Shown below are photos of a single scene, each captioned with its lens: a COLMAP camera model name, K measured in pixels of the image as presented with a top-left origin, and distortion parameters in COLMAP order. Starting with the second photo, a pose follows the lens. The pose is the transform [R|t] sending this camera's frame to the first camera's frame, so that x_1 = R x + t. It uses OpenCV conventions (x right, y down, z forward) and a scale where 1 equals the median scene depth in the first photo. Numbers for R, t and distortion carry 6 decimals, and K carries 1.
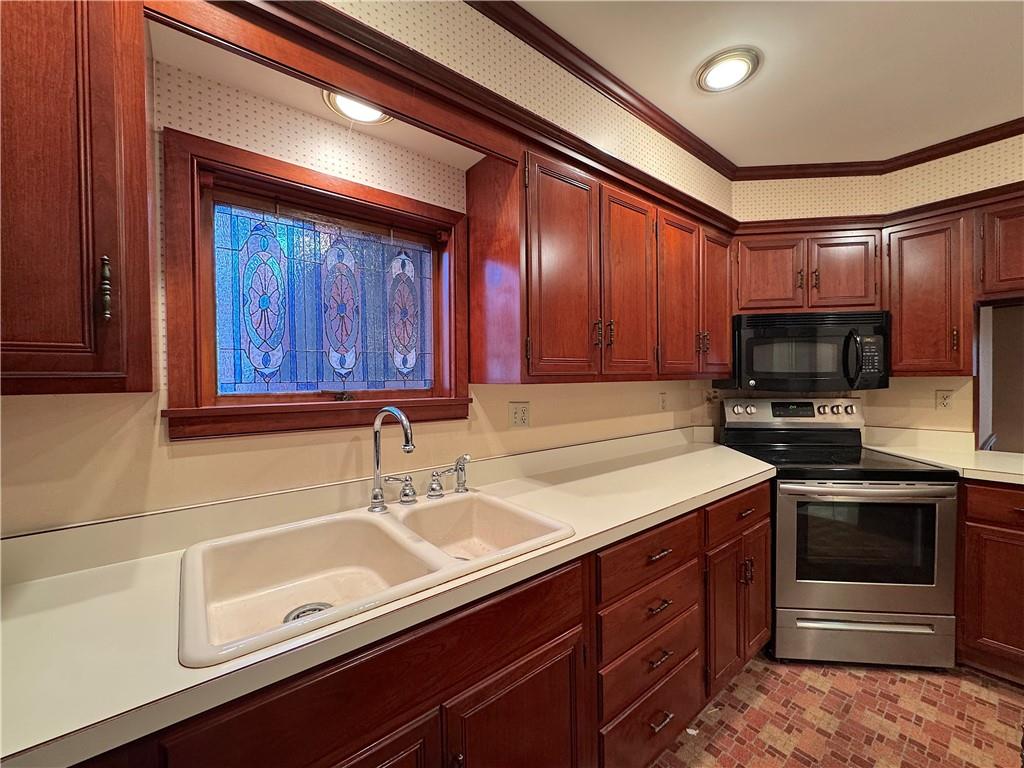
lens RADIAL K [[407.8, 0, 506.7], [0, 407.8, 384.8], [0, 0, 1]] dist [-0.002073, -0.000364]
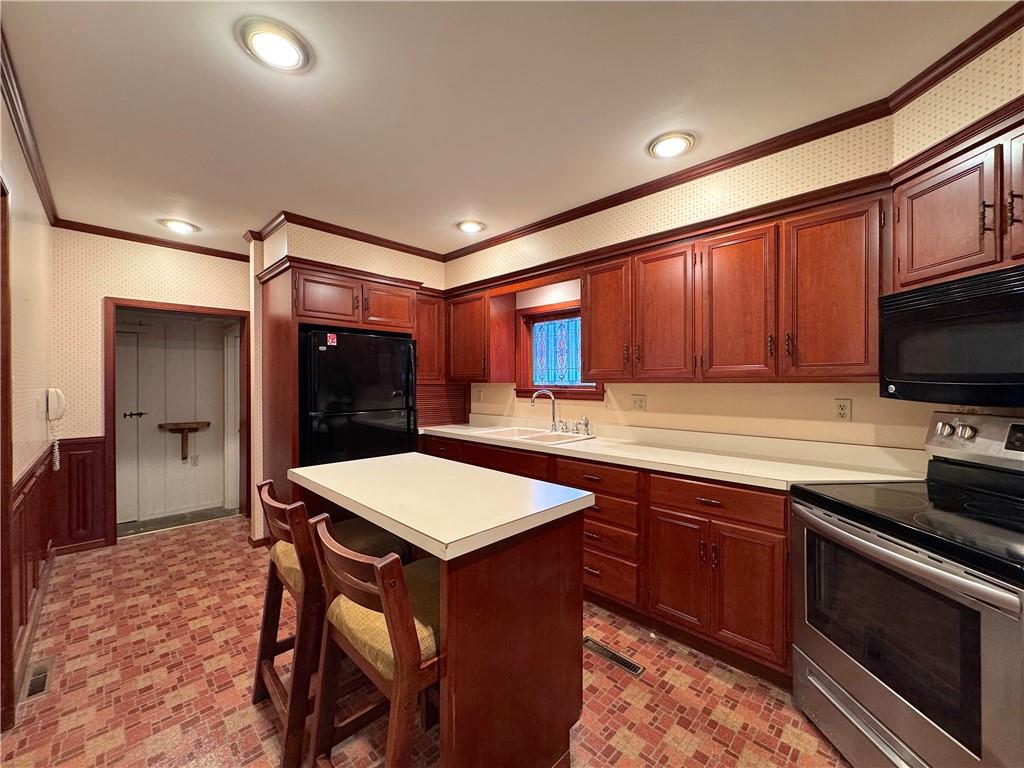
lens RADIAL K [[407.8, 0, 507.5], [0, 407.8, 383.6], [0, 0, 1]] dist [-0.002073, -0.000364]
pose [[0.116282, 0.015927, -0.993088, 1.509722], [-0.015678, 0.999776, 0.014199, -0.016825], [0.993092, 0.013919, 0.116506, 0.285309]]
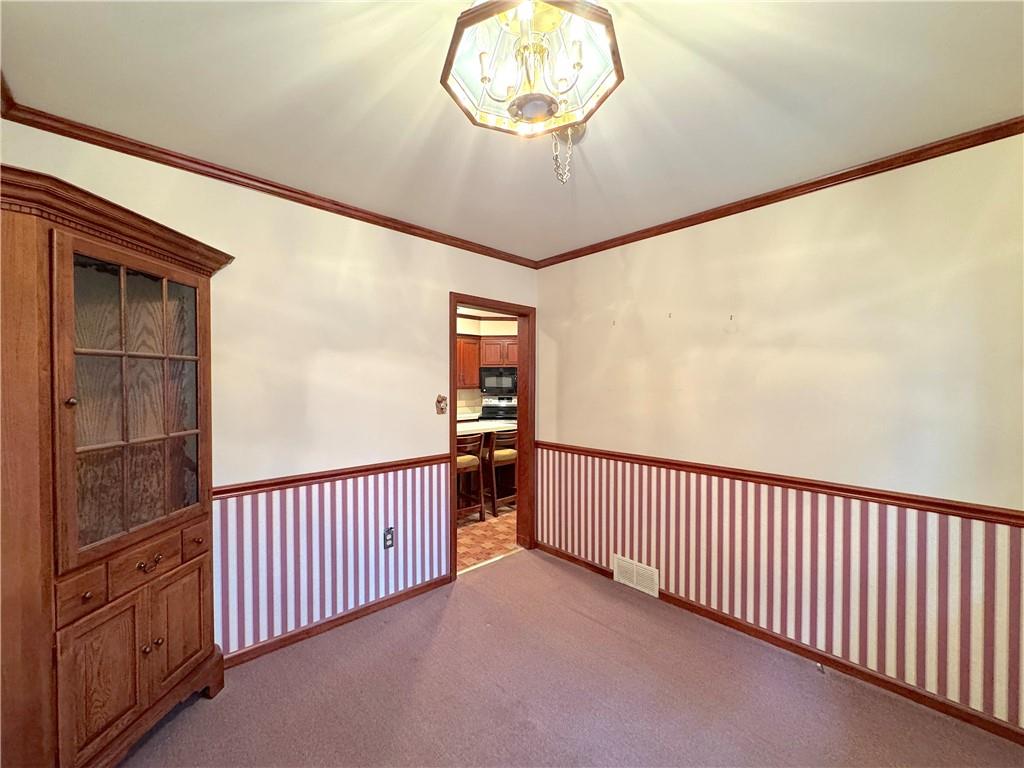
lens RADIAL K [[407.8, 0, 512.0], [0, 407.8, 389.0], [0, 0, 1]] dist [-0.002073, -0.000364]
pose [[0.996145, 0.012580, 0.086817, 0.661784], [-0.011946, 0.999898, -0.007819, 0.007735], [-0.086906, 0.006752, 0.996194, -2.398770]]
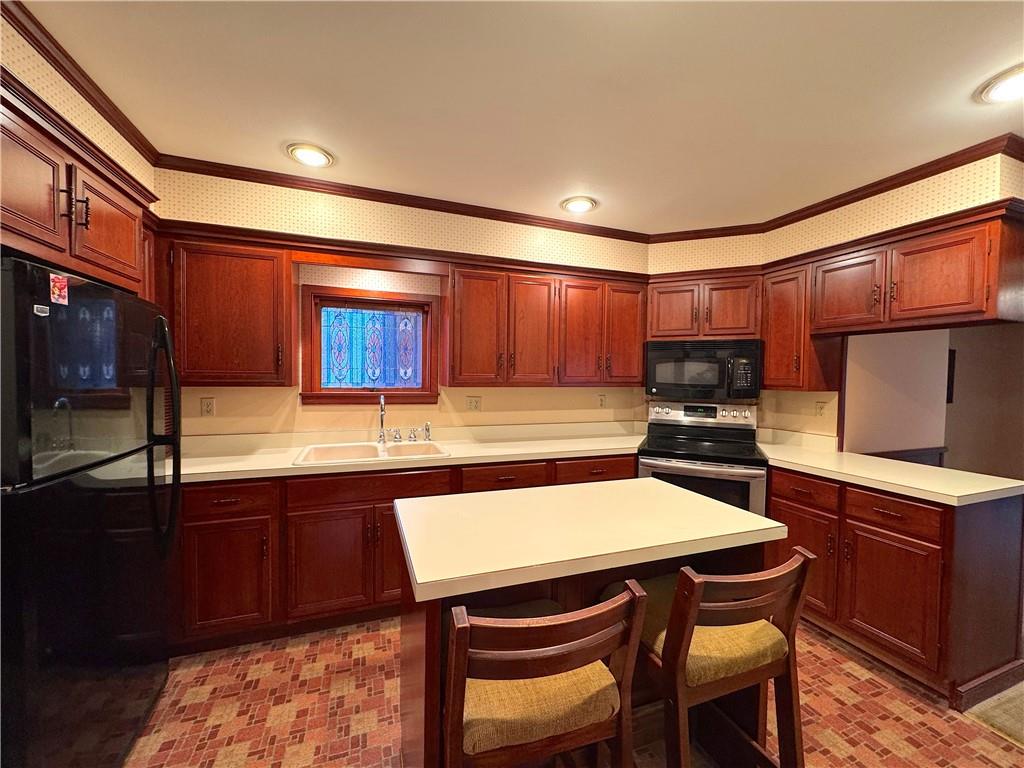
lens RADIAL K [[407.8, 0, 506.2], [0, 407.8, 385.9], [0, 0, 1]] dist [-0.002073, -0.000364]
pose [[0.947159, 0.033625, -0.318998, 0.690699], [-0.028776, 0.999388, 0.019903, -0.040665], [0.319472, -0.009672, 0.947546, -0.586481]]
